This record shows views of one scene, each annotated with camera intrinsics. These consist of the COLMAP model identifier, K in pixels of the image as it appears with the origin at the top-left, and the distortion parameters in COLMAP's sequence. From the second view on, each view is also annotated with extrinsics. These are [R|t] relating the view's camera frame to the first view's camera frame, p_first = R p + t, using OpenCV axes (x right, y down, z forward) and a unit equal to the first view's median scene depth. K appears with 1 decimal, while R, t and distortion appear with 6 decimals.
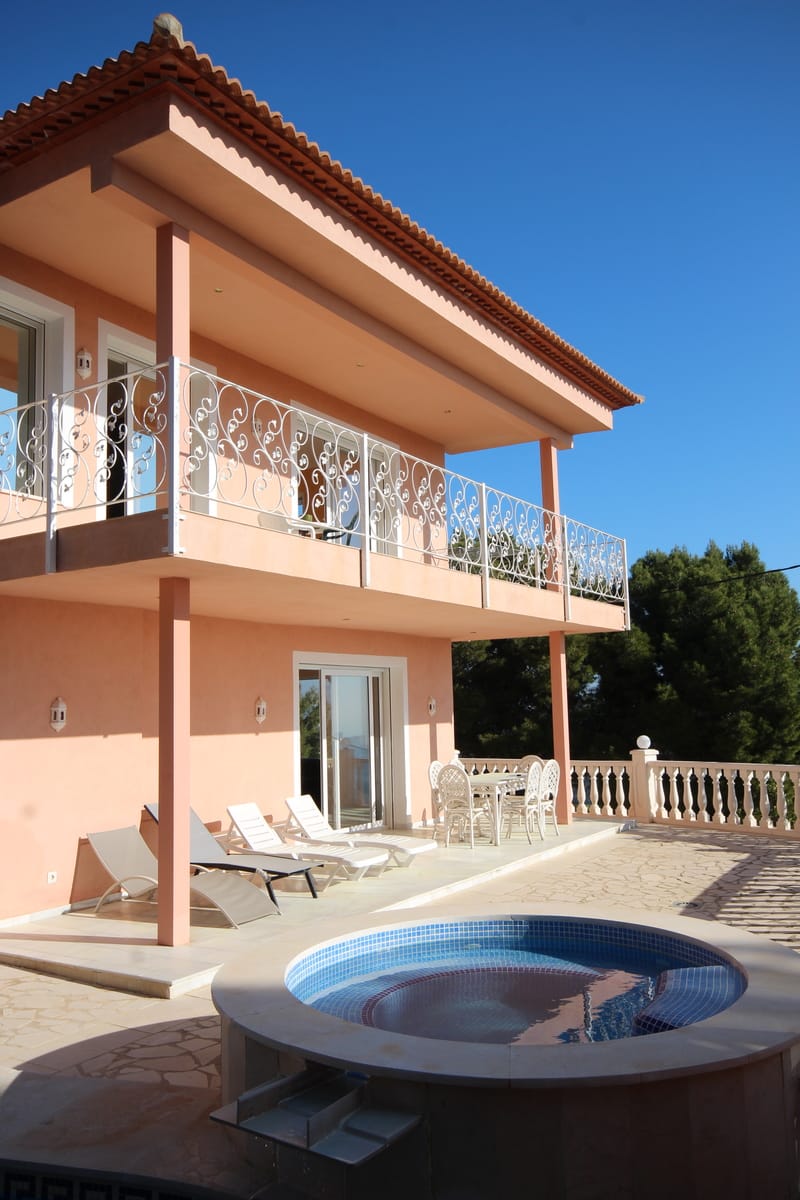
lens RADIAL K [[923.3, 0, 400.0], [0, 923.3, 600.0], [0, 0, 1]] dist [-0.004645, -0.001132]
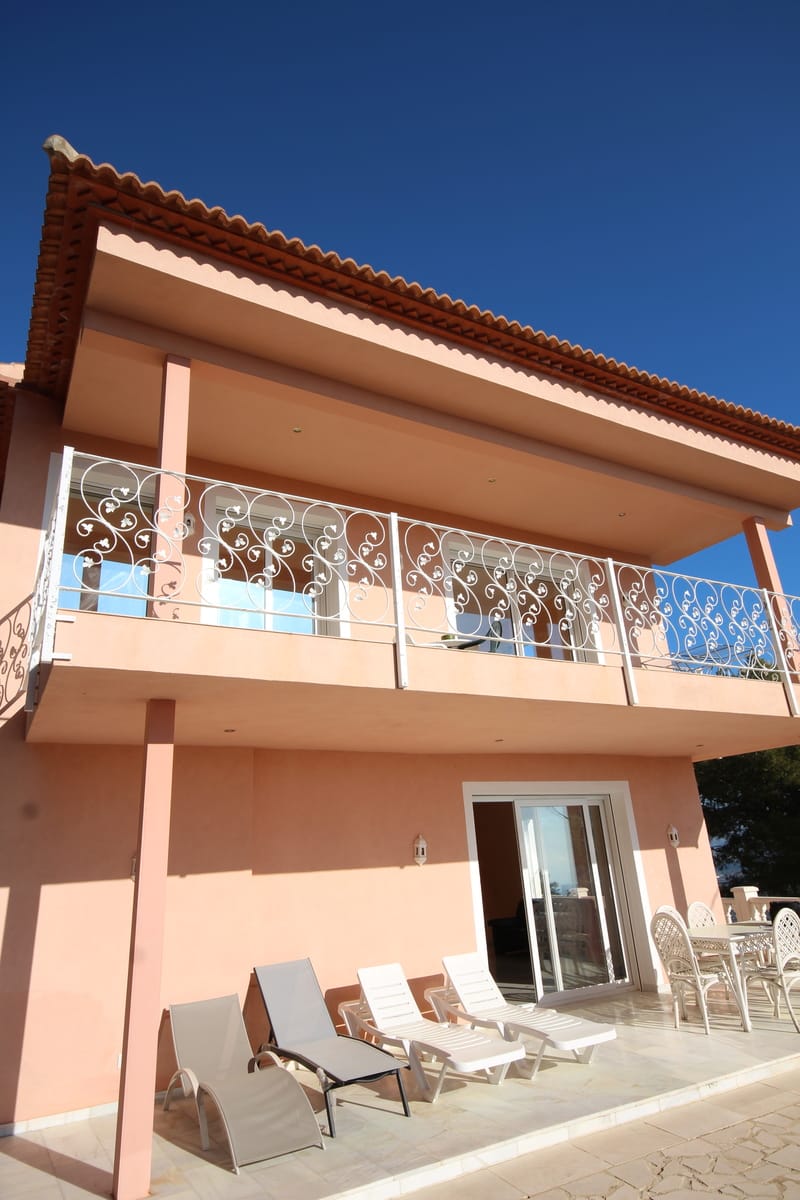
lens RADIAL K [[731.1, 0, 400.3], [0, 731.1, 551.6], [0, 0, 1]] dist [0.020529, 0.000247]
pose [[0.881900, -0.198680, -0.427526, 0.152936], [0.085164, 0.959079, -0.270026, 0.022123], [0.463680, 0.201726, 0.862732, 0.240238]]
